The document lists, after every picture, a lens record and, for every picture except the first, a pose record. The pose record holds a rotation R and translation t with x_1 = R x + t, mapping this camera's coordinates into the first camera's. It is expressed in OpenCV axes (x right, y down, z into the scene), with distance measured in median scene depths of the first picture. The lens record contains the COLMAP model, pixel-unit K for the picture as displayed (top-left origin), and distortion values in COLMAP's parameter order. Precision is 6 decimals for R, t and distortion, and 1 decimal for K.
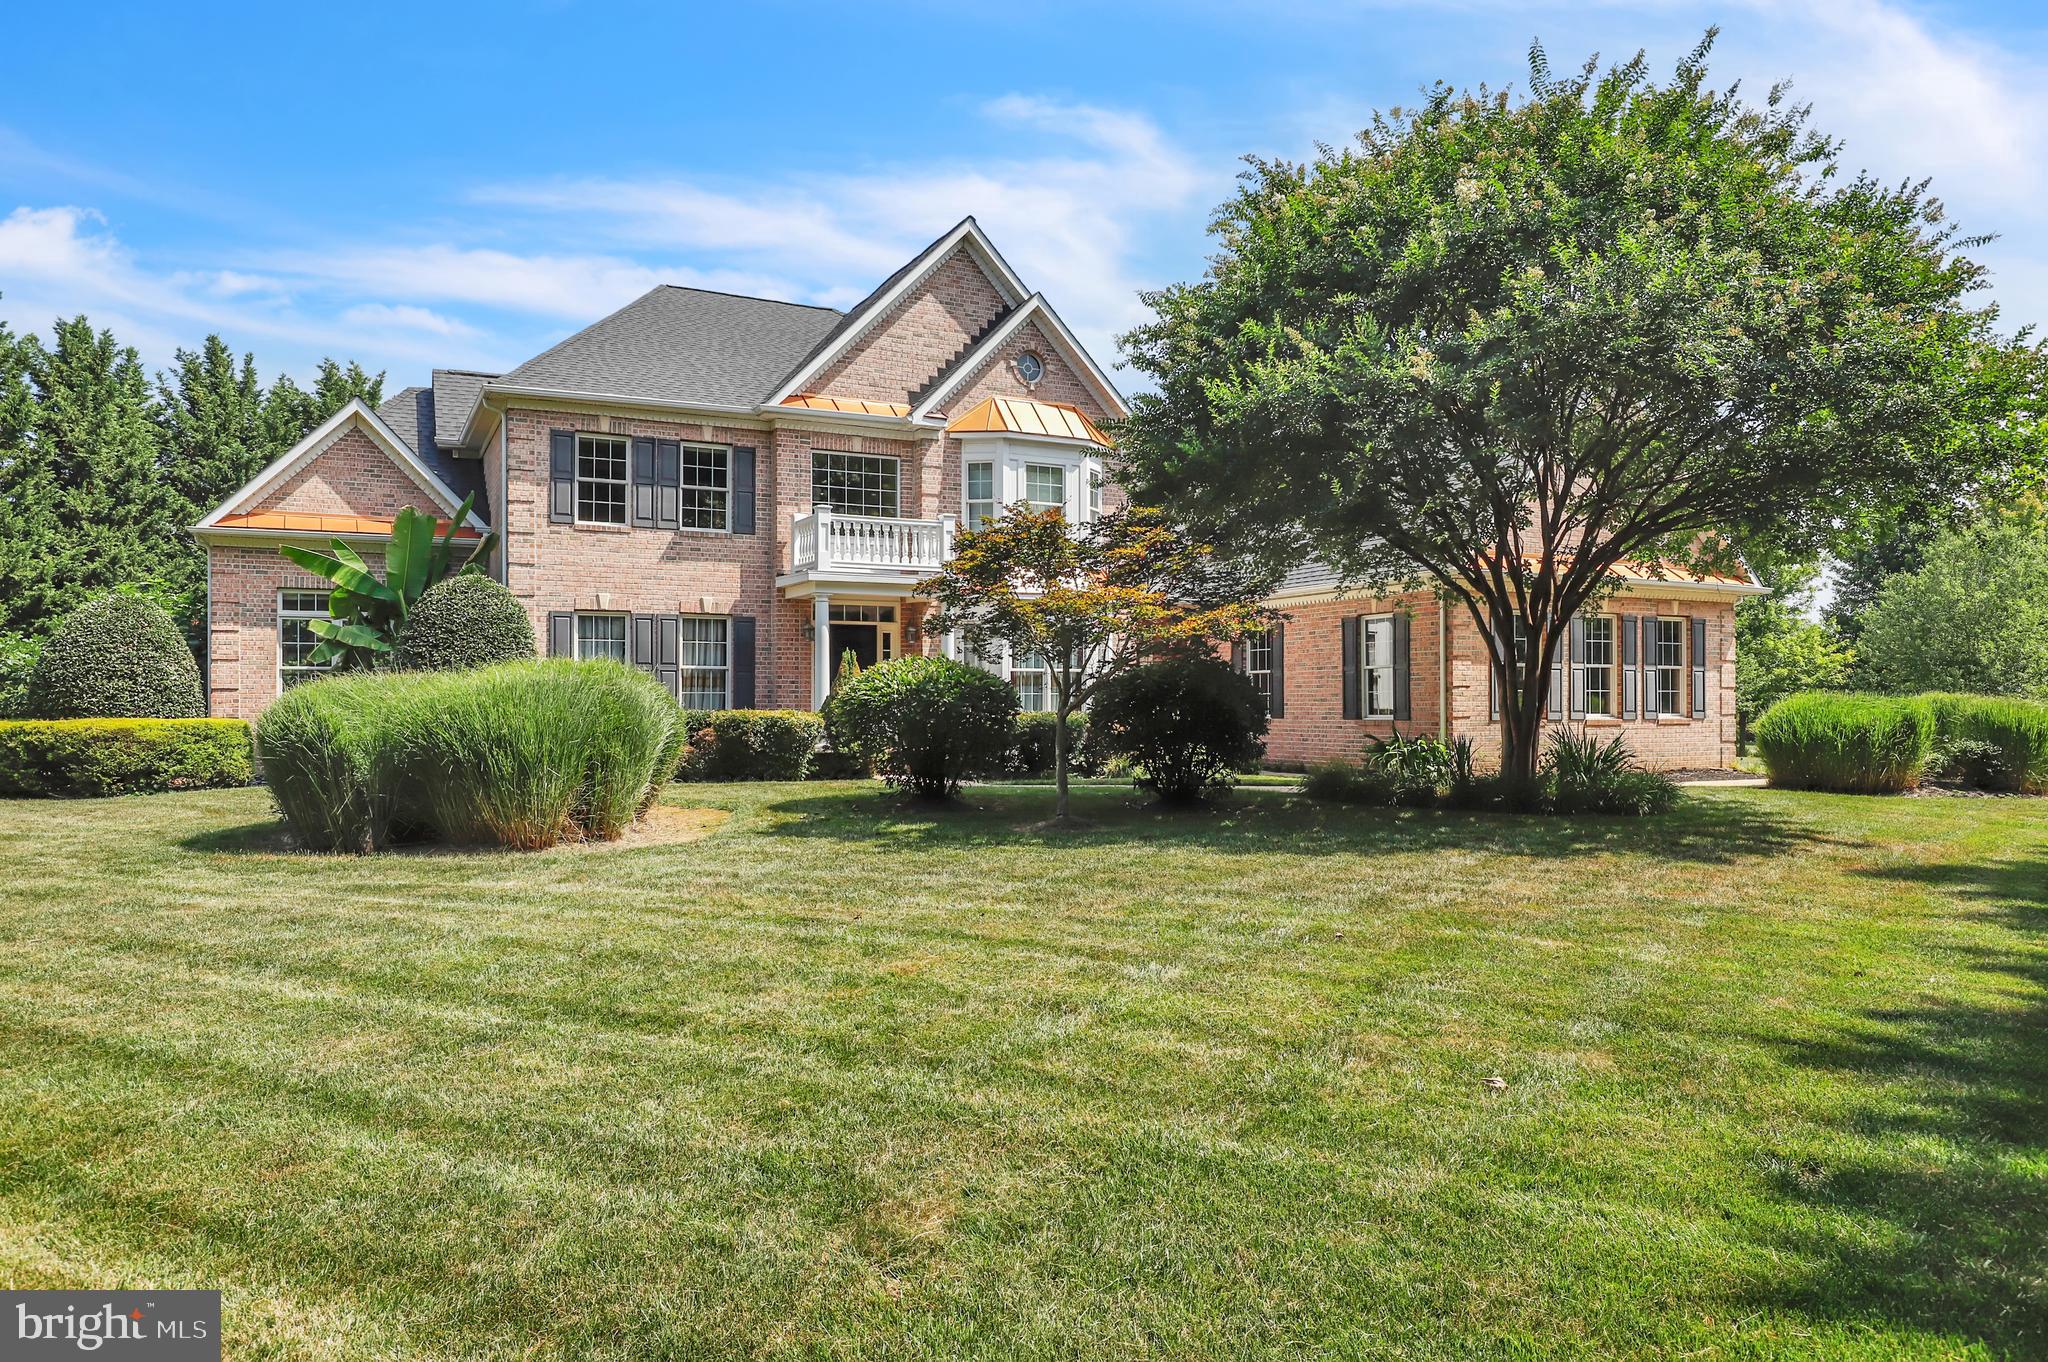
lens RADIAL K [[1340.8, 0, 1031.1], [0, 1340.8, 691.3], [0, 0, 1]] dist [0.003005, -0.000997]
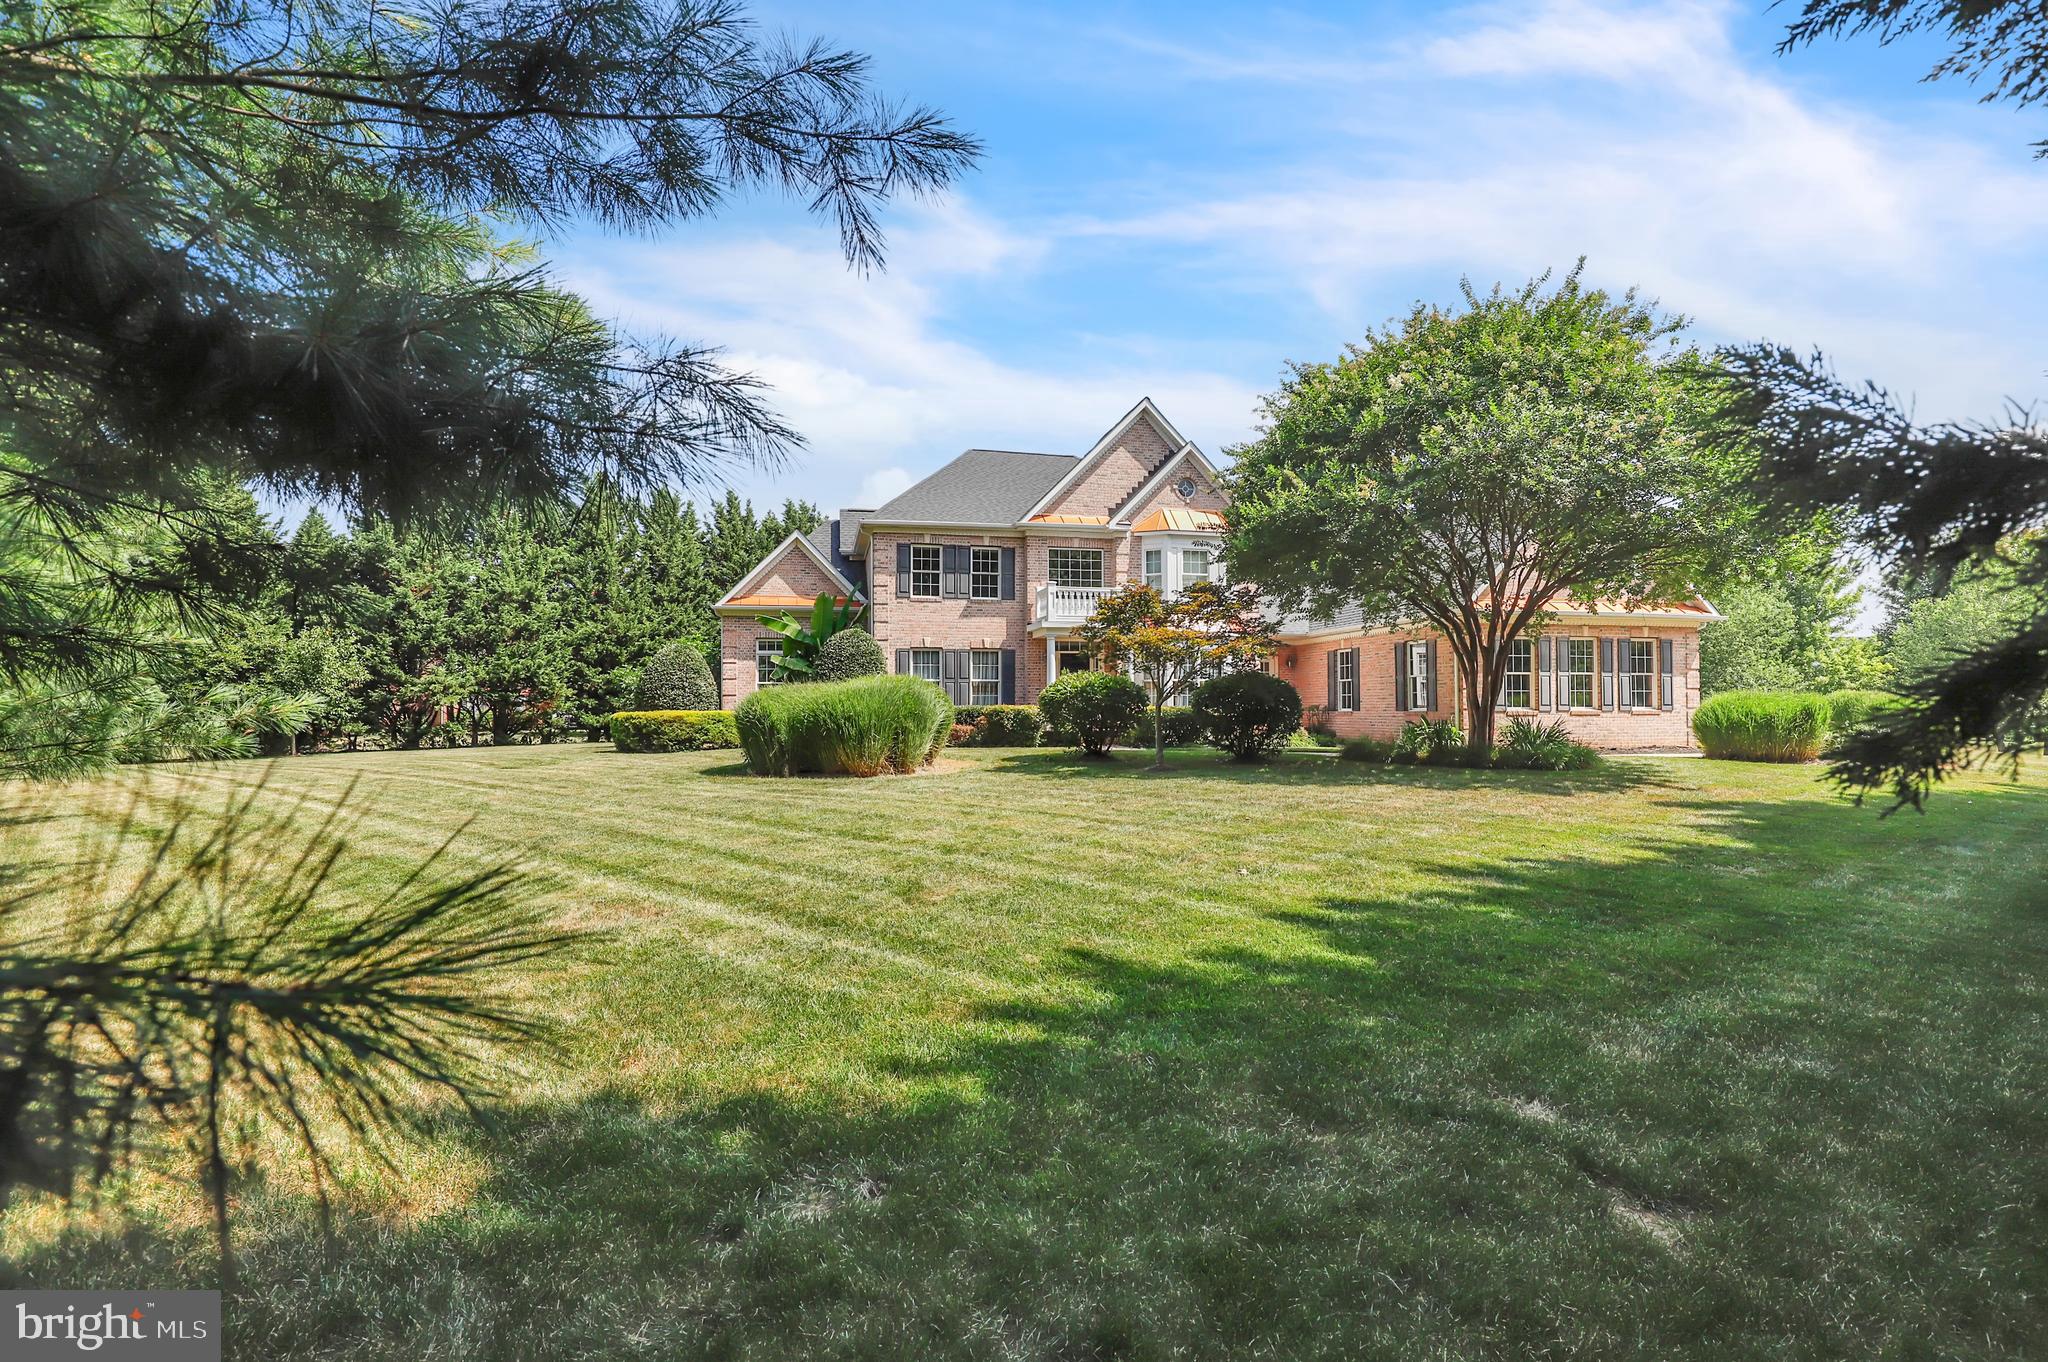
lens RADIAL K [[937.0, 0, 1032.8], [0, 937.0, 686.1], [0, 0, 1]] dist [0.002777, 0.000864]
pose [[0.970157, -0.007952, -0.242347, 0.098528], [0.004498, 0.999880, -0.014801, 0.007027], [0.242436, 0.013269, 0.970077, -0.120918]]
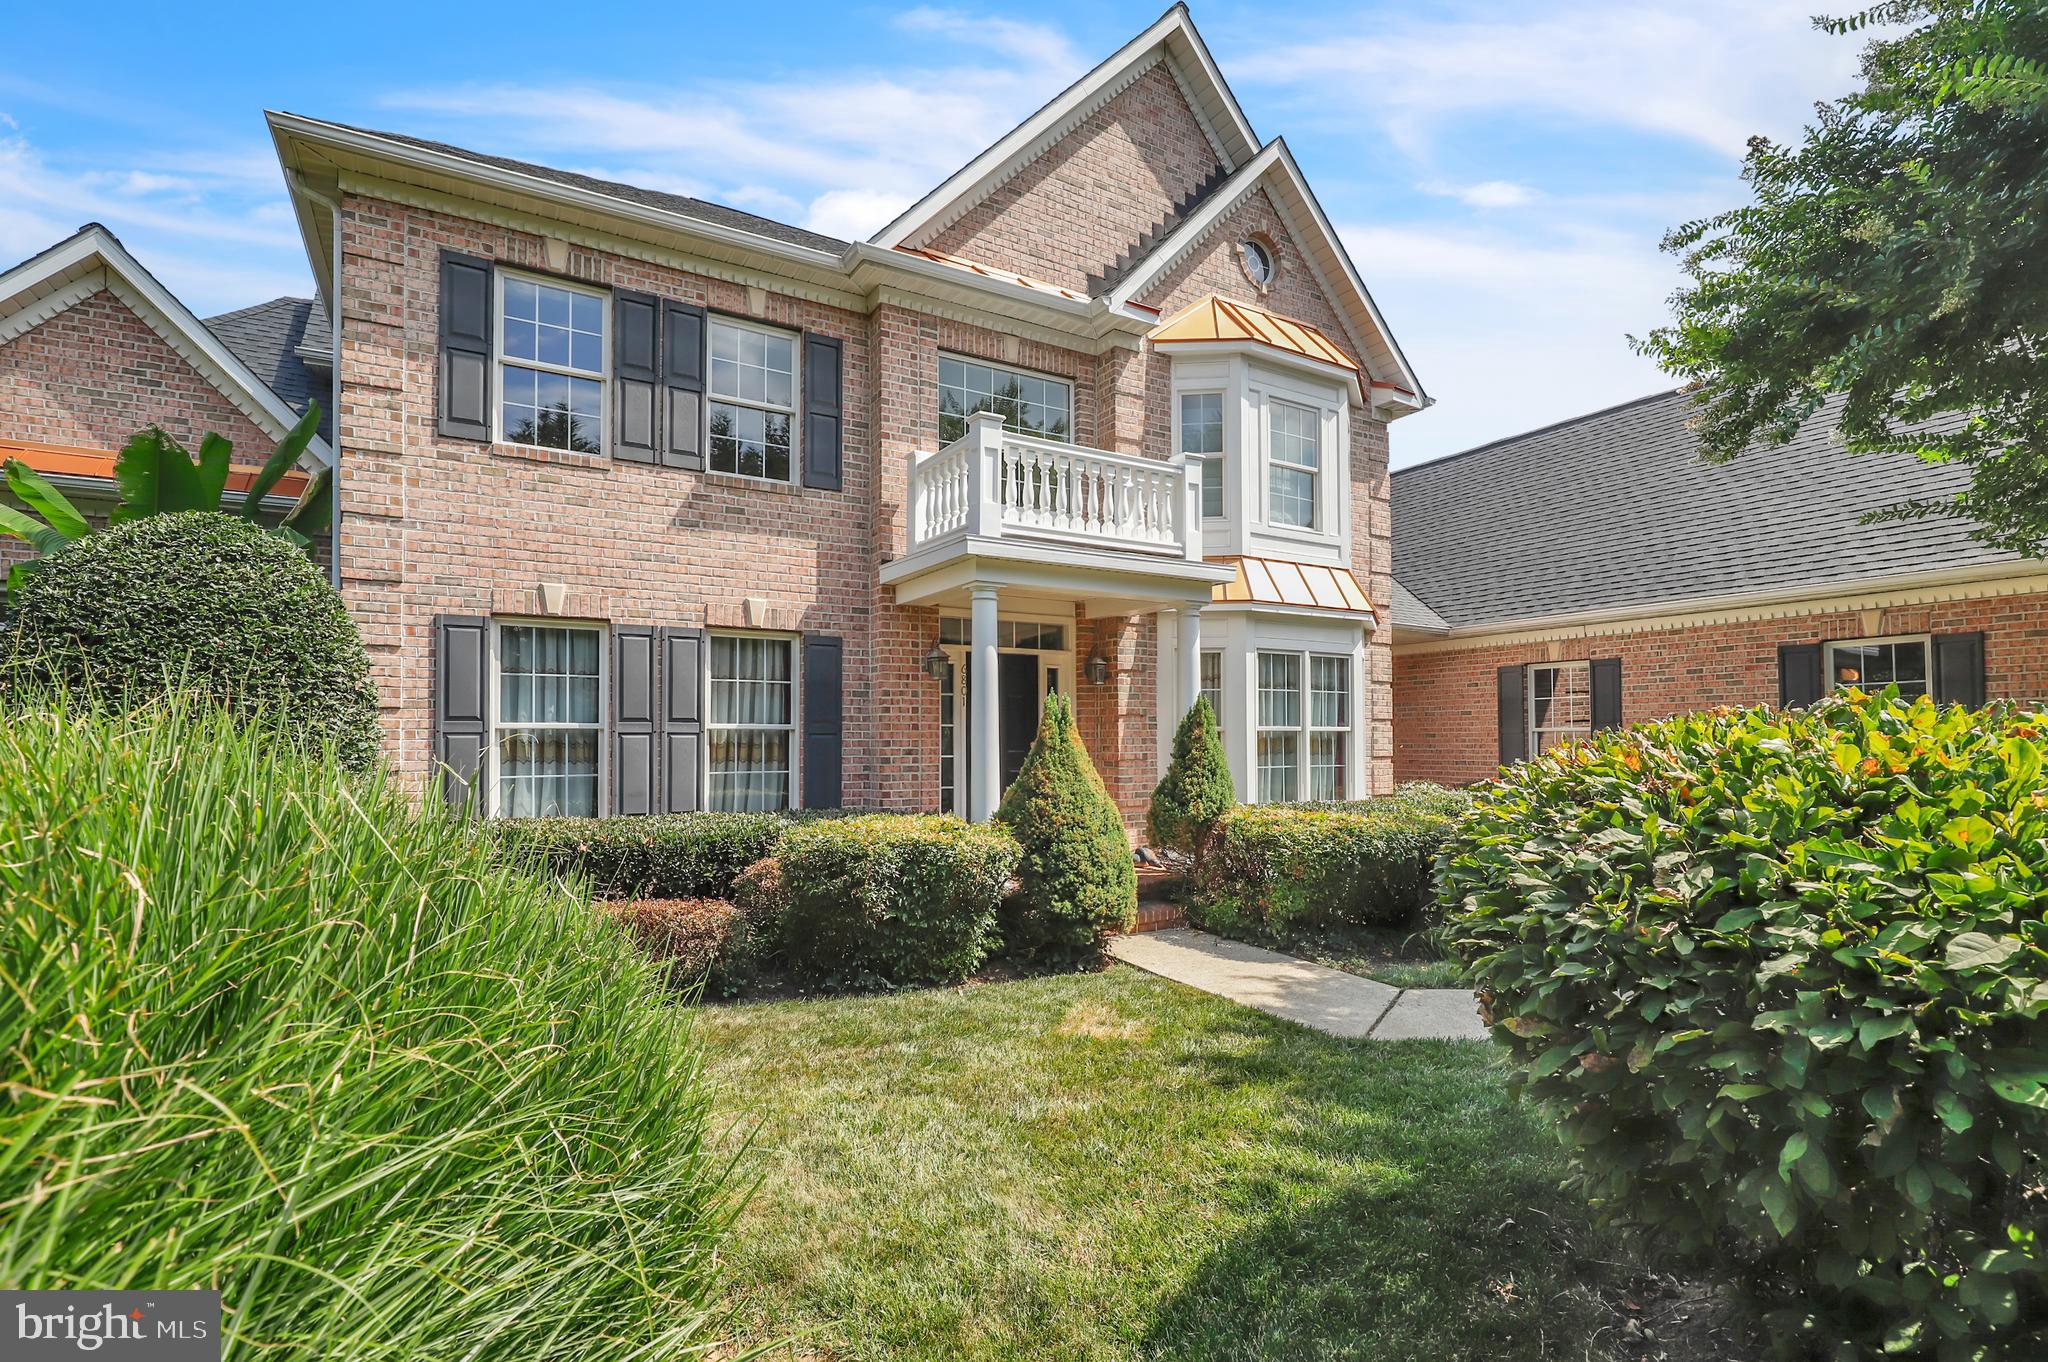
lens RADIAL K [[937.0, 0, 1020.8], [0, 937.0, 717.3], [0, 0, 1]] dist [0.002777, 0.000864]
pose [[0.997932, -0.000454, 0.064275, -0.160333], [0.001409, 0.999889, -0.014803, -0.016021], [-0.064261, 0.014863, 0.997822, 0.618758]]
